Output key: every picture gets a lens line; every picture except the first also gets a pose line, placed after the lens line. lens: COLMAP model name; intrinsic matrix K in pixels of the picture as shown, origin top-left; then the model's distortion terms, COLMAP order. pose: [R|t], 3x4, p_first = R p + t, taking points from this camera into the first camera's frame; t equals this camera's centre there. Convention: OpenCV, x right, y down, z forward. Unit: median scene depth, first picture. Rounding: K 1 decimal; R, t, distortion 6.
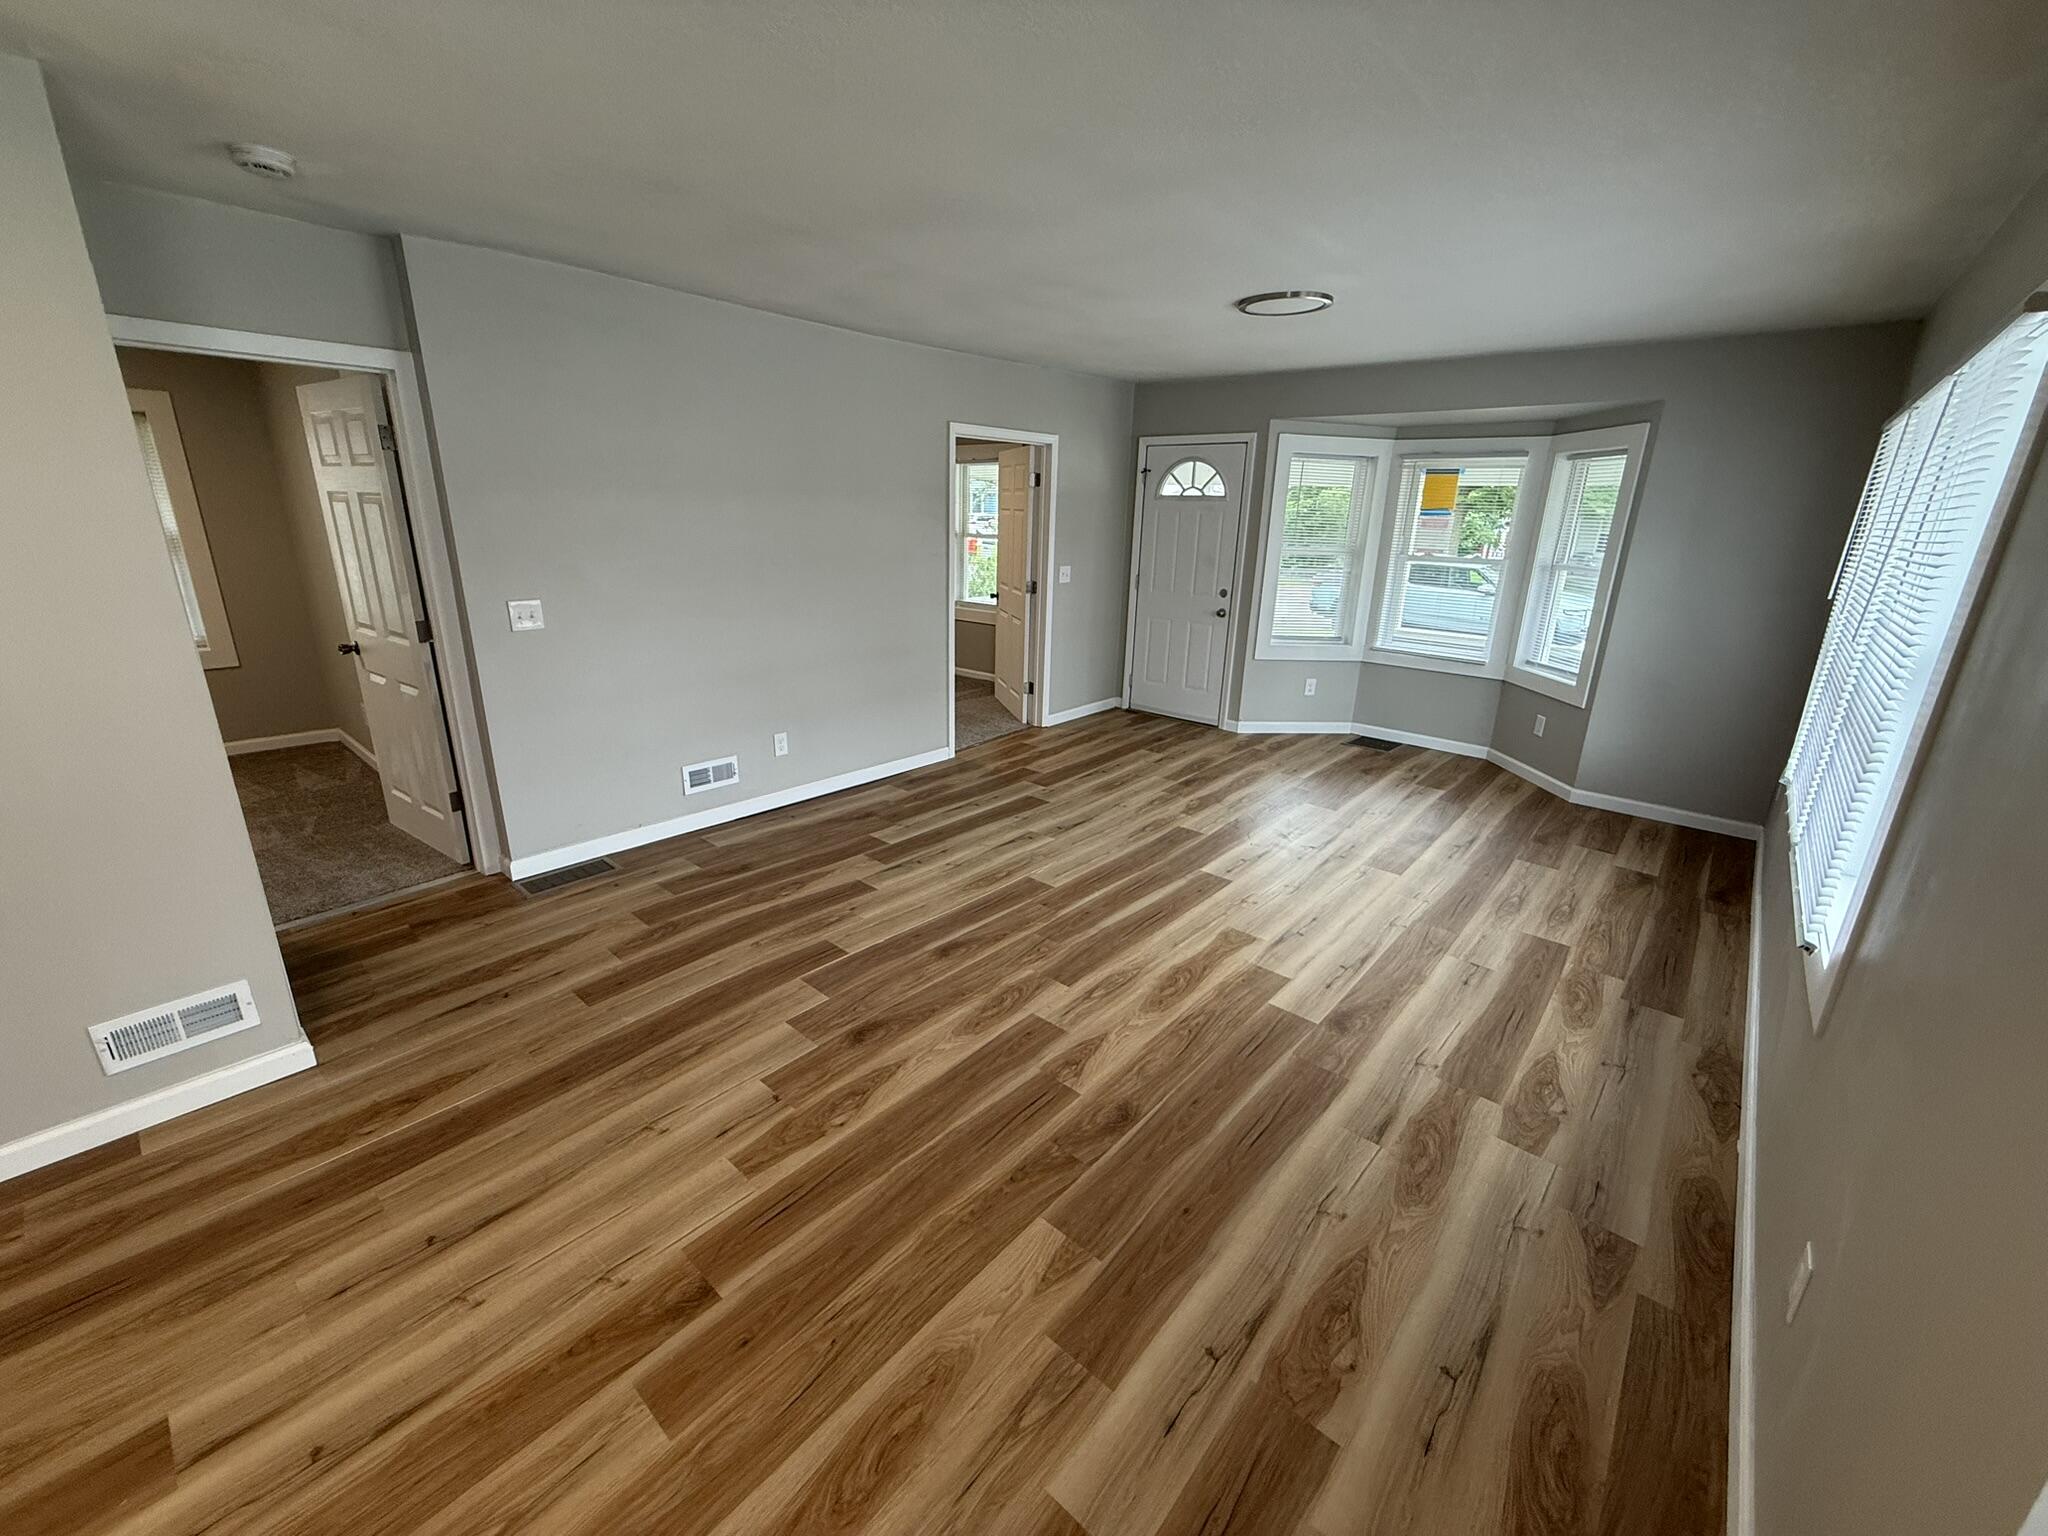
lens RADIAL K [[817.9, 0, 1016.5], [0, 817.9, 762.7], [0, 0, 1]] dist [0.000735, -0.000166]
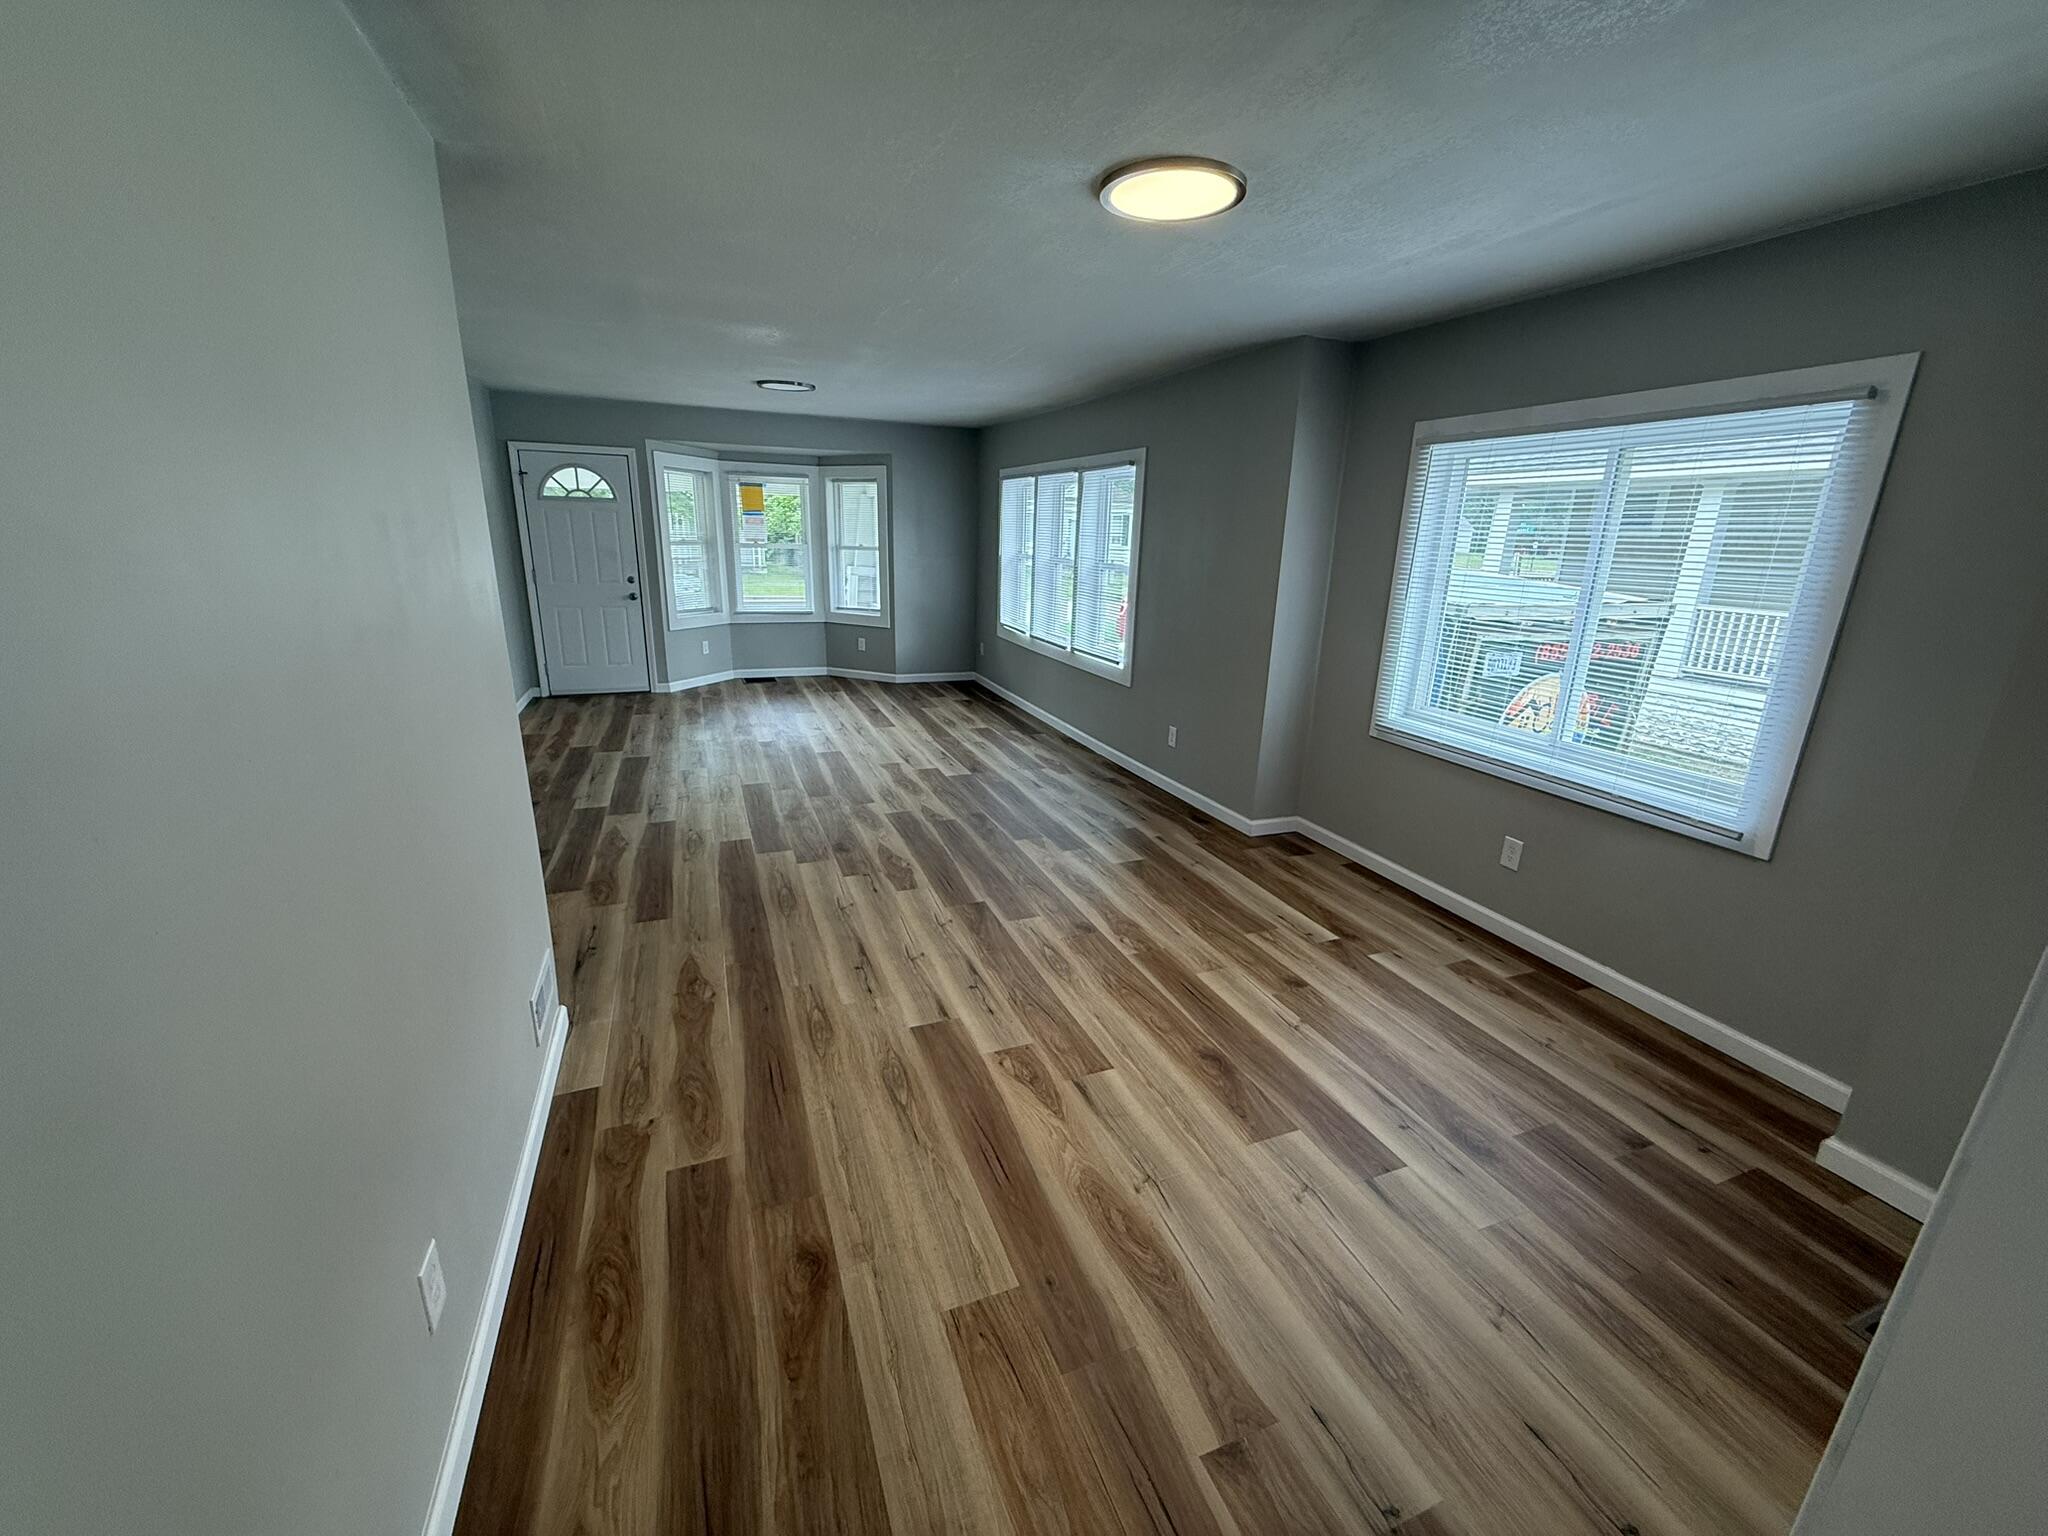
lens RADIAL K [[817.9, 0, 1016.5], [0, 817.9, 762.7], [0, 0, 1]] dist [0.000735, -0.000166]
pose [[0.461367, -0.256953, 0.849185, -1.064565], [0.249194, 0.956142, 0.153929, 0.009807], [-0.851494, 0.140595, 0.505164, -0.091226]]
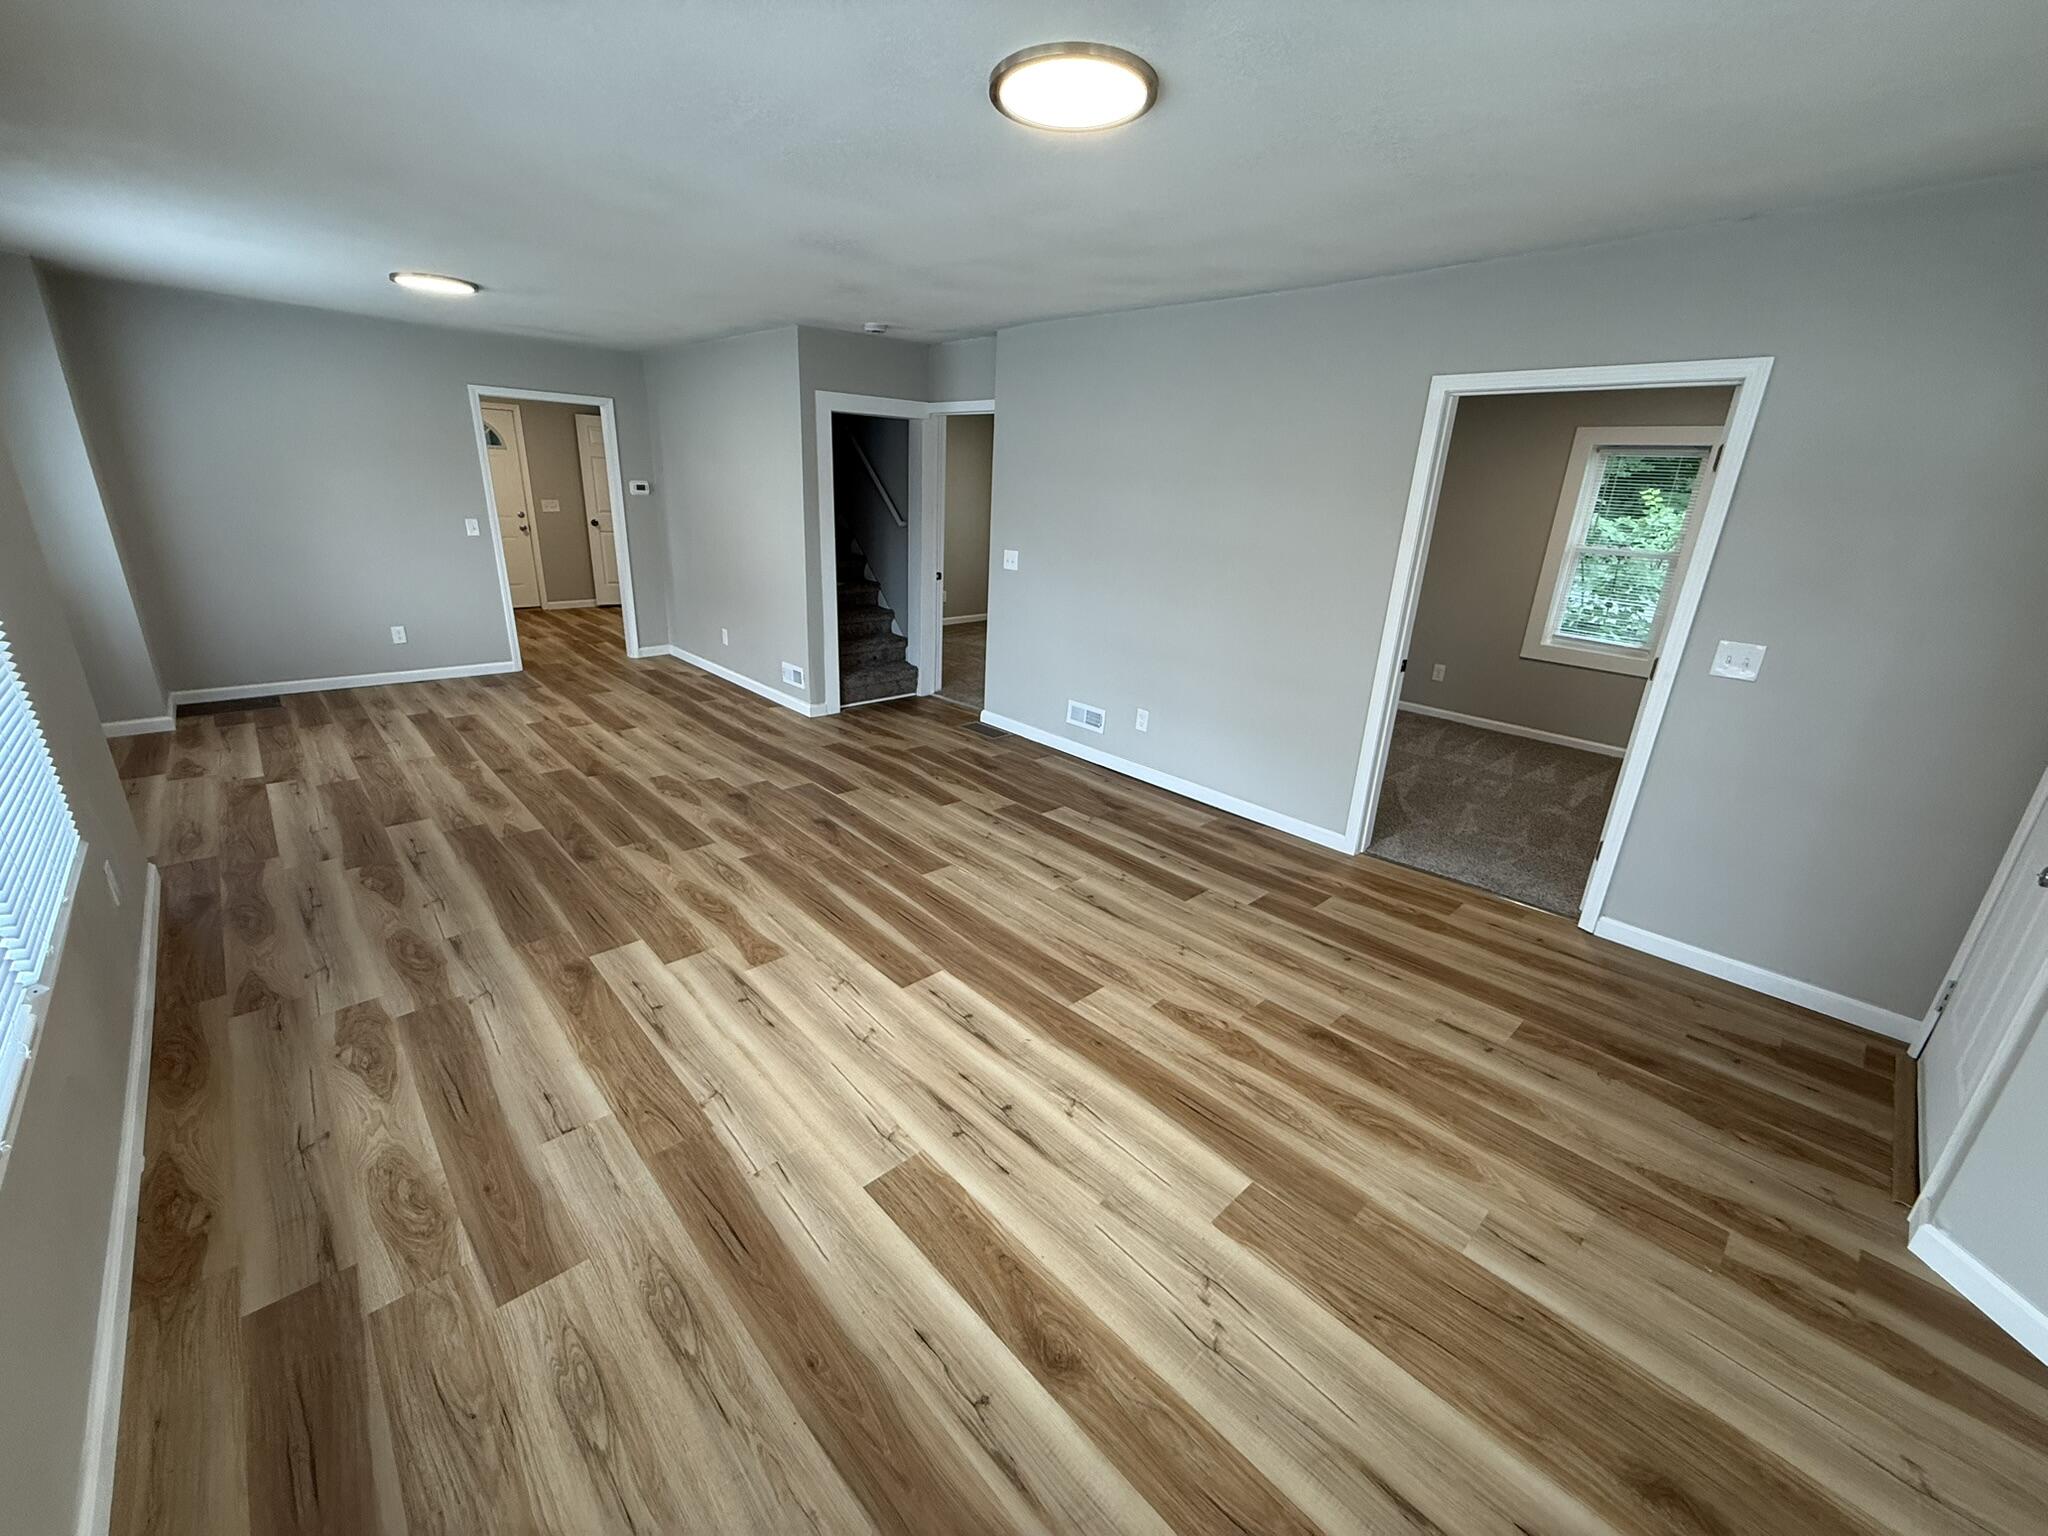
lens RADIAL K [[817.9, 0, 1016.5], [0, 817.9, 762.7], [0, 0, 1]] dist [0.000735, -0.000166]
pose [[-0.097289, 0.297279, -0.949821, 1.025482], [-0.340724, 0.886731, 0.312433, -0.341352], [0.935116, 0.354023, 0.015021, 1.171523]]
